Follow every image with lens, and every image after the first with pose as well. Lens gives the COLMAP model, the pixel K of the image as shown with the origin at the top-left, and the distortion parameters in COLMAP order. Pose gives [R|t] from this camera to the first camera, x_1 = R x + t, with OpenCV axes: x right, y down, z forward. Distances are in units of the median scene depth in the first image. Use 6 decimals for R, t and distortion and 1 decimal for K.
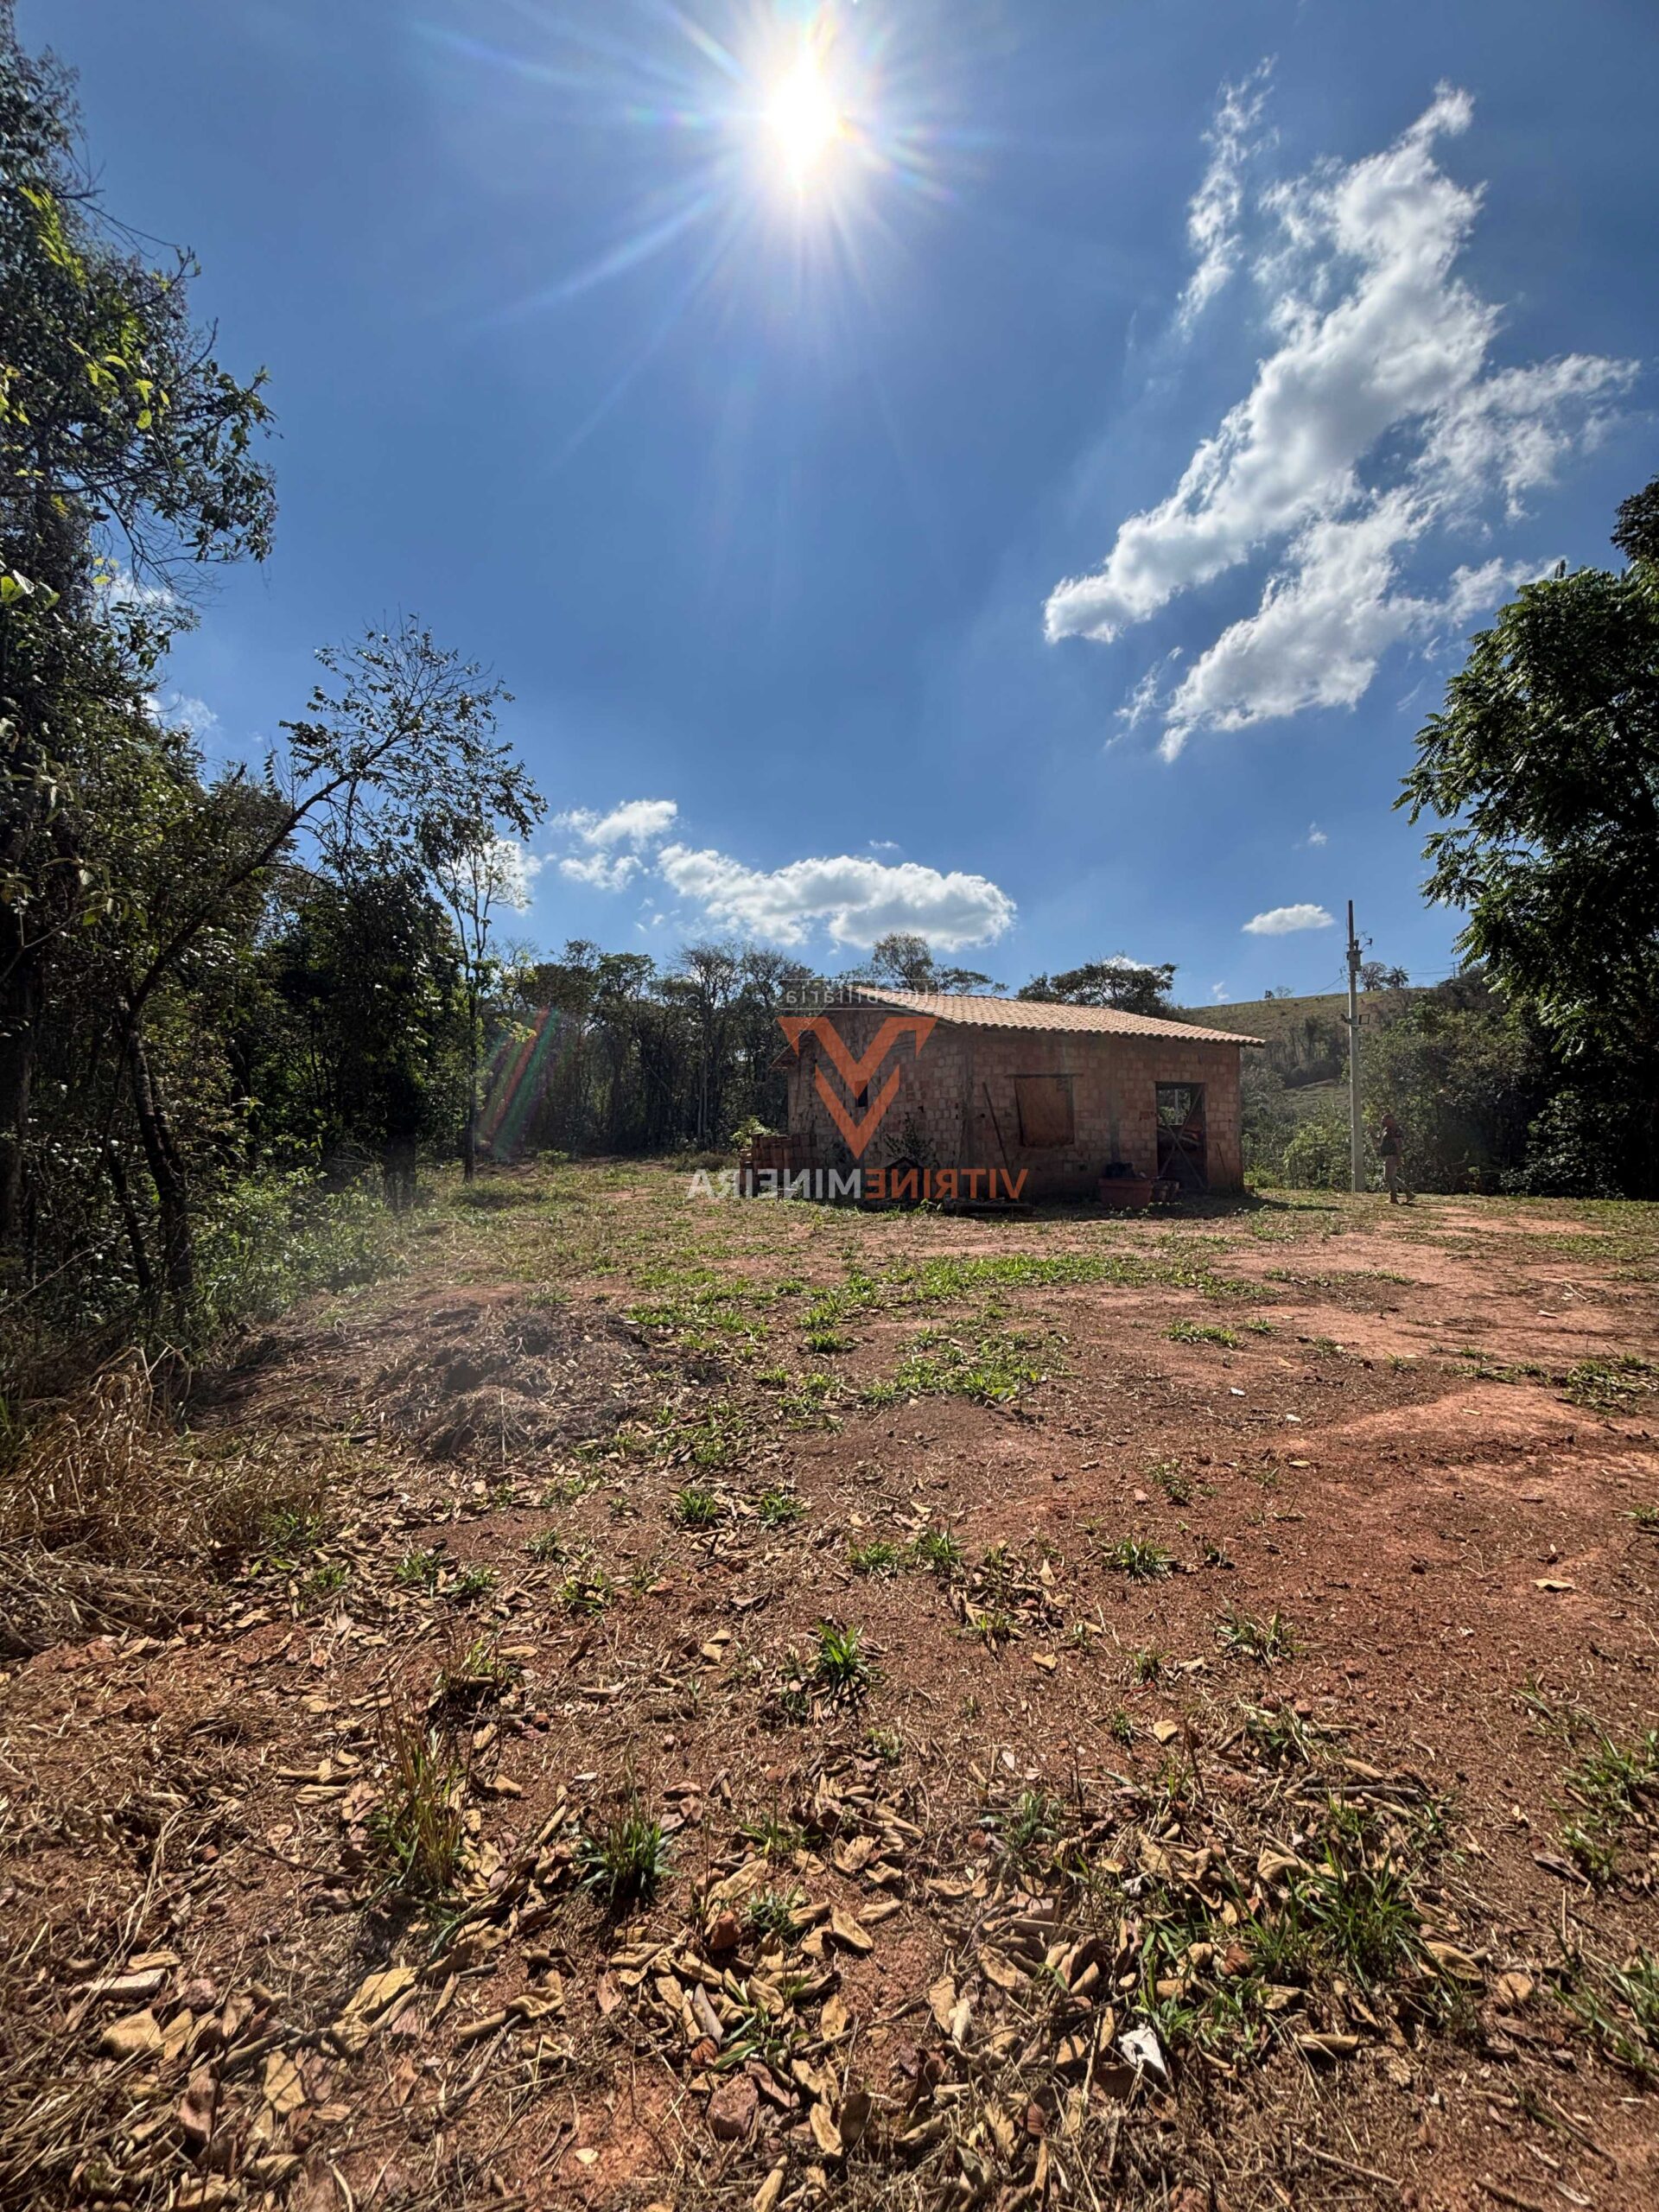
lens RADIAL K [[890.3, 0, 841.3], [0, 890.3, 1098.5], [0, 0, 1]] dist [-0.000666, -0.000353]
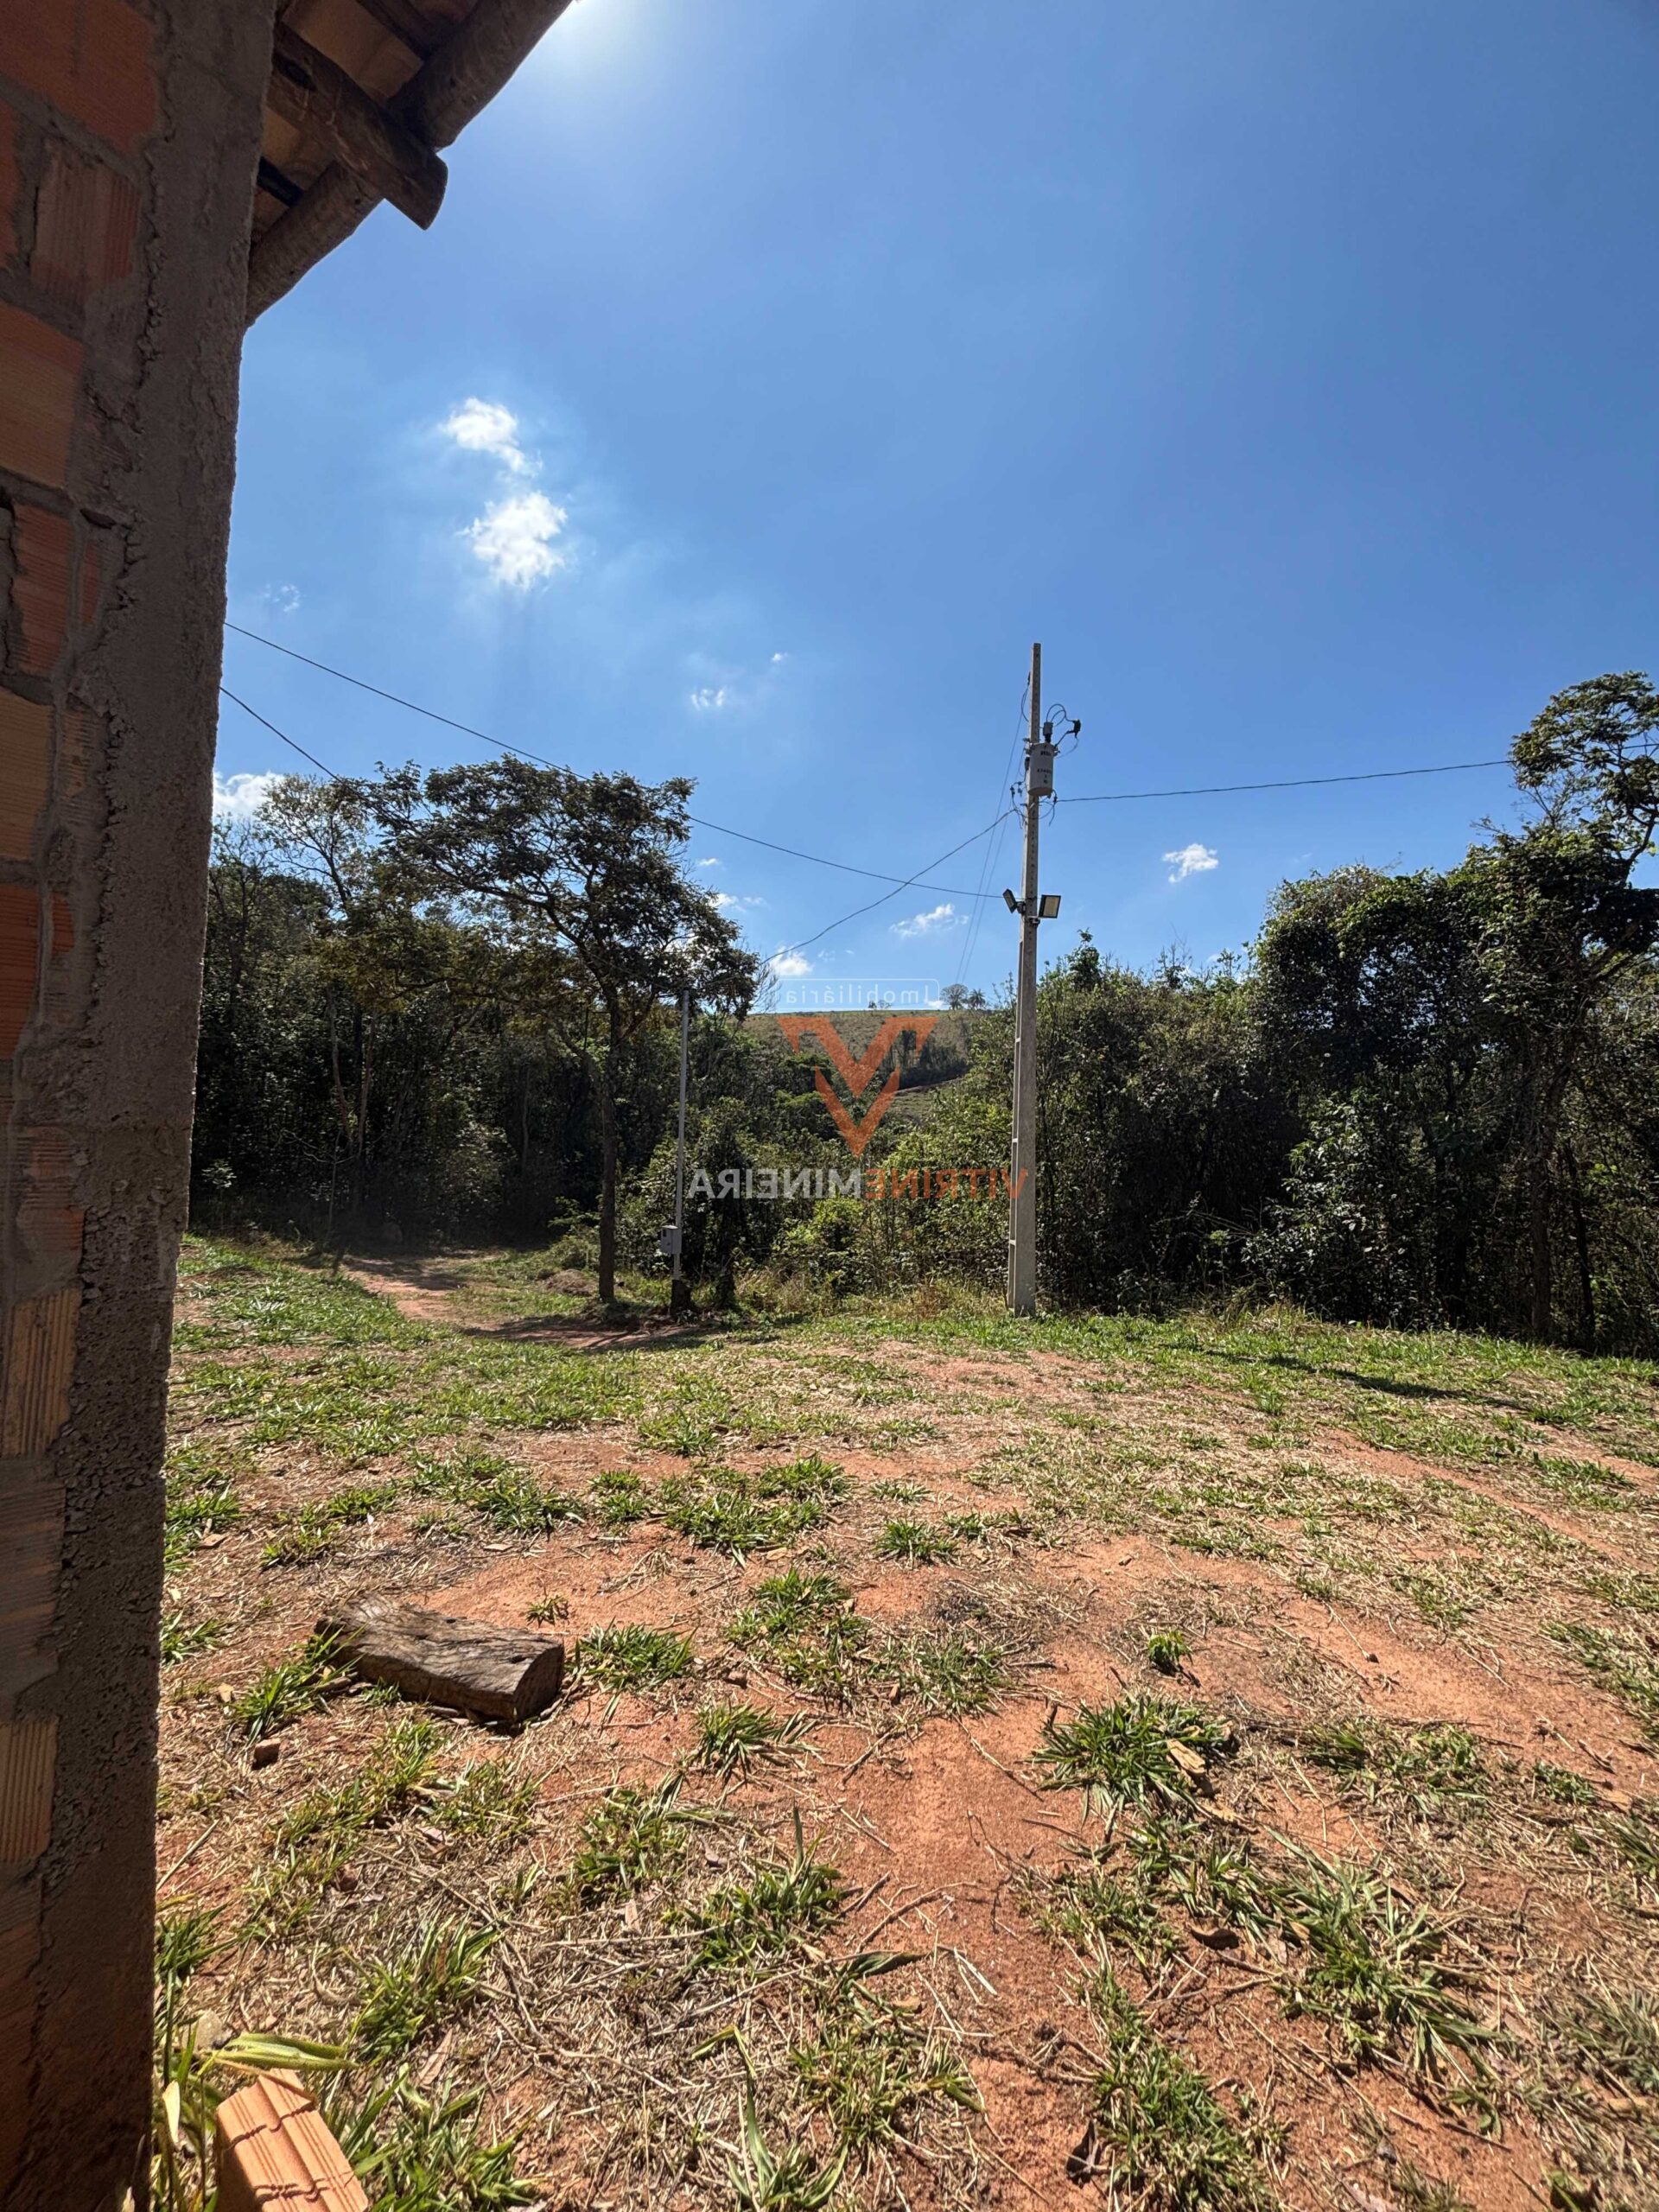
lens RADIAL K [[890.3, 0, 829.4], [0, 890.3, 1090.1], [0, 0, 1]] dist [-0.000666, -0.000353]
pose [[0.918222, 0.048662, 0.393065, 2.478763], [-0.047288, 0.998794, -0.013185, 0.131521], [-0.393232, -0.006480, 0.919416, 5.022234]]
